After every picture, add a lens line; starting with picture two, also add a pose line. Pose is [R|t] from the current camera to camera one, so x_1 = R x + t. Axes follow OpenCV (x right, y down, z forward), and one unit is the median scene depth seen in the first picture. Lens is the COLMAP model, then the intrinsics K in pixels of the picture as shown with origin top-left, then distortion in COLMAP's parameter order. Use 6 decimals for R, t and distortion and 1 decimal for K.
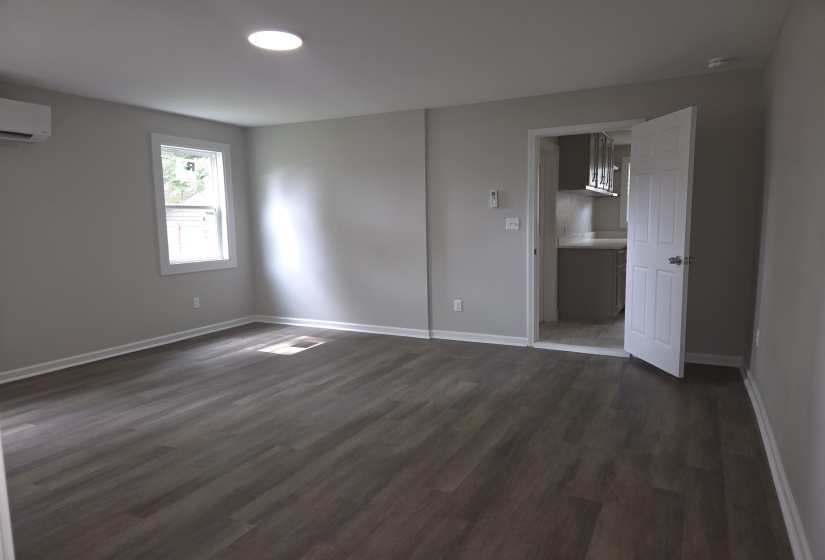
lens RADIAL K [[543.1, 0, 402.2], [0, 543.1, 282.2], [0, 0, 1]] dist [0.045434, 0.000349]
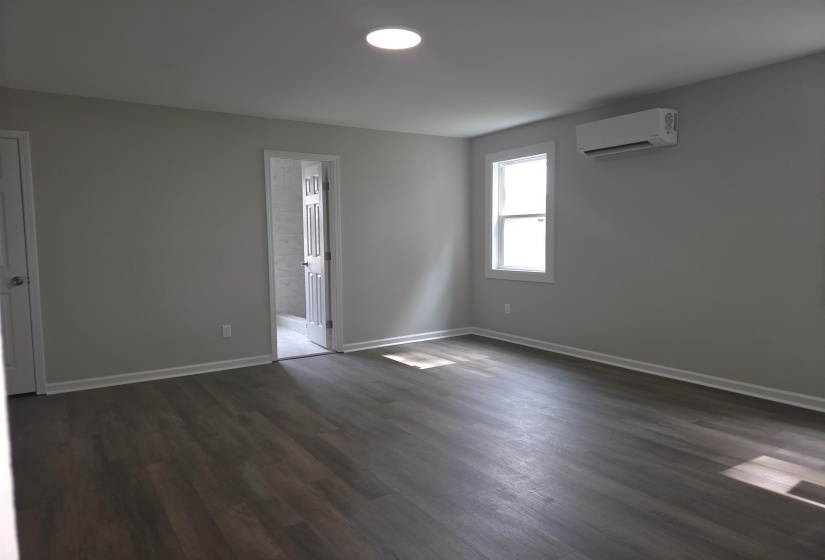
lens RADIAL K [[553.0, 0, 410.5], [0, 553.0, 283.8], [0, 0, 1]] dist [0.076159, -0.068579]
pose [[-0.478798, 0.095941, -0.872667, 0.529190], [-0.079805, 0.985139, 0.152092, -0.141974], [0.874290, 0.142465, -0.464026, 1.273158]]
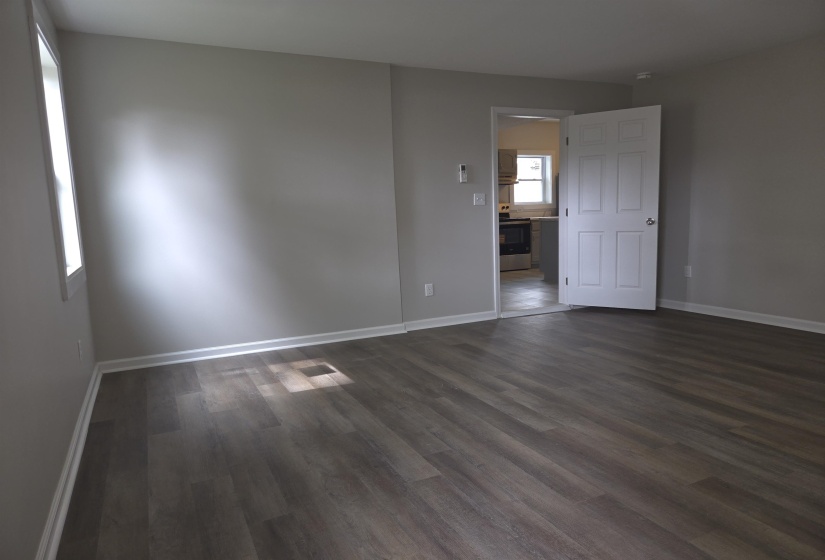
lens RADIAL K [[553.0, 0, 410.5], [0, 553.0, 283.8], [0, 0, 1]] dist [0.076159, -0.068579]
pose [[0.598656, -0.107223, 0.793797, -0.946311], [0.114651, 0.992266, 0.047565, -0.022208], [-0.792759, 0.062535, 0.606319, 0.666974]]
